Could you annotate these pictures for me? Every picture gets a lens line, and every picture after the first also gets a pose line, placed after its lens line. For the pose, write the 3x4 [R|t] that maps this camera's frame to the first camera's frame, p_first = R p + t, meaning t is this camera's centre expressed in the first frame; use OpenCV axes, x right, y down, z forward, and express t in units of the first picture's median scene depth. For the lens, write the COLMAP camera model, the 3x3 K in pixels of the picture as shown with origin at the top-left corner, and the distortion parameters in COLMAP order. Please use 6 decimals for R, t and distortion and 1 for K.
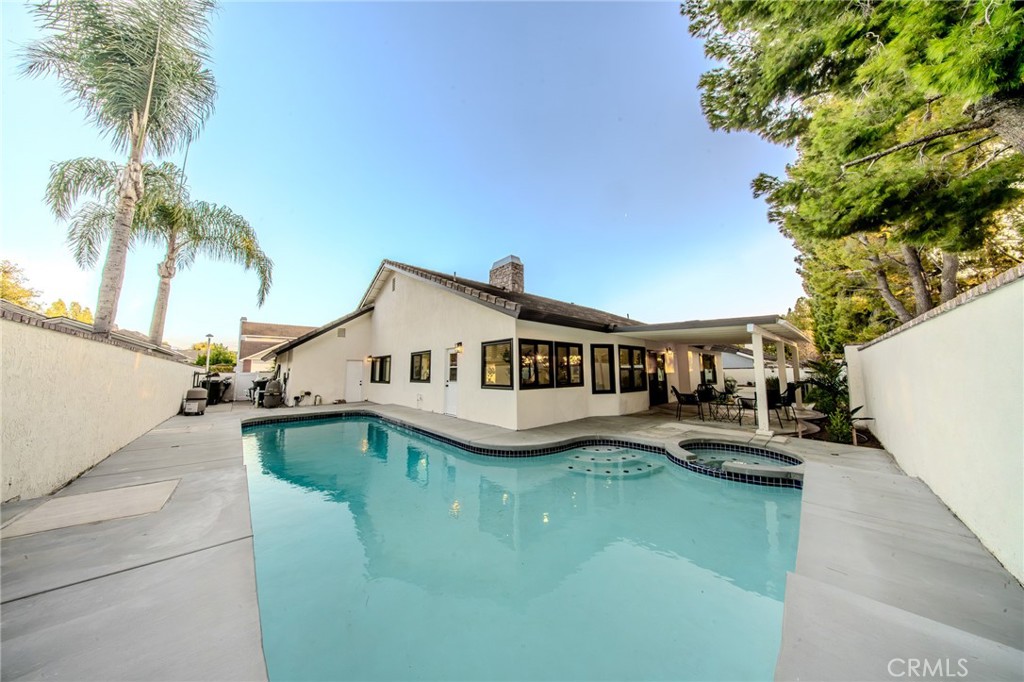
lens RADIAL K [[300.3, 0, 512.3], [0, 300.3, 338.7], [0, 0, 1]] dist [-0.001417, -0.001043]
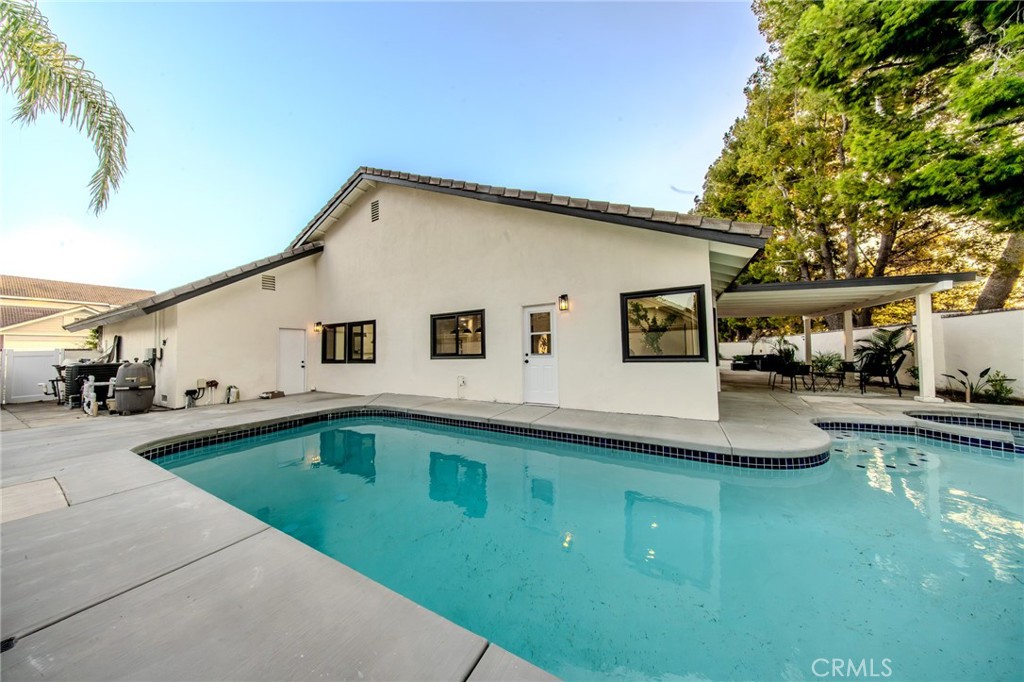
lens RADIAL K [[300.3, 0, 512.5], [0, 300.3, 342.2], [0, 0, 1]] dist [-0.001417, -0.001043]
pose [[0.940639, -0.000053, 0.339408, -0.338466], [-0.025986, 0.997053, 0.072175, 0.047223], [-0.338412, -0.076711, 0.937866, 0.275606]]
